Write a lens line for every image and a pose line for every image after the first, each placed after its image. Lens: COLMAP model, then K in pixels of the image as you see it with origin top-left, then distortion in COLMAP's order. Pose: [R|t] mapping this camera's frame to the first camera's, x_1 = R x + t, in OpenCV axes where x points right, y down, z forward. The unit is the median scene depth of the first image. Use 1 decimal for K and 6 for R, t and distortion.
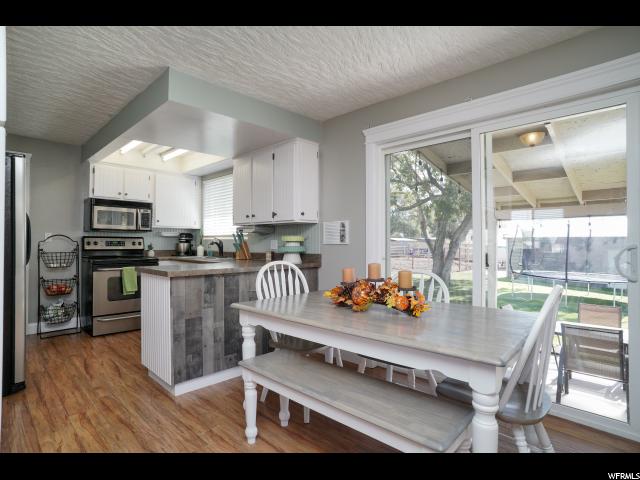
lens RADIAL K [[339.4, 0, 317.4], [0, 339.4, 241.5], [0, 0, 1]] dist [-0.084349, 0.053307]
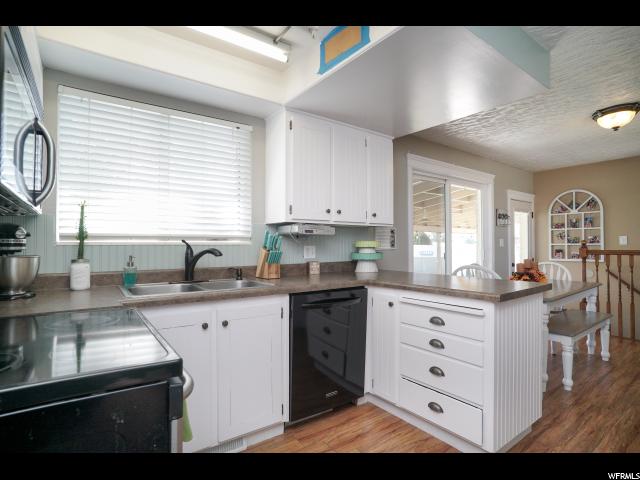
lens RADIAL K [[339.4, 0, 317.4], [0, 339.4, 241.5], [0, 0, 1]] dist [-0.084349, 0.053307]
pose [[0.158499, 0.006050, 0.987341, -0.758744], [0.000553, 0.999981, -0.006216, -0.007342], [-0.987359, 0.001531, 0.158492, 0.773909]]
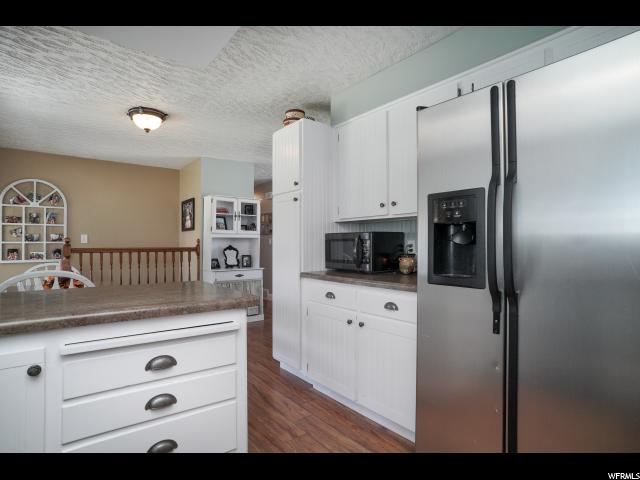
lens RADIAL K [[339.4, 0, 317.4], [0, 339.4, 241.5], [0, 0, 1]] dist [-0.084349, 0.053307]
pose [[-0.989192, -0.000036, 0.146628, -0.449152], [-0.001681, 0.999937, -0.011099, 0.002882], [-0.146618, -0.011225, -0.989129, 0.929467]]
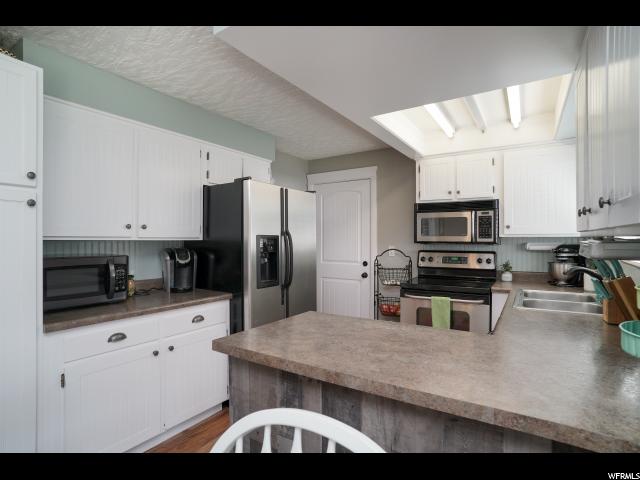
lens RADIAL K [[339.4, 0, 317.4], [0, 339.4, 241.5], [0, 0, 1]] dist [-0.084349, 0.053307]
pose [[0.196797, -0.001795, -0.980443, 0.067878], [0.004502, 0.999989, -0.000927, -0.037194], [0.980434, -0.004232, 0.196803, 0.561742]]
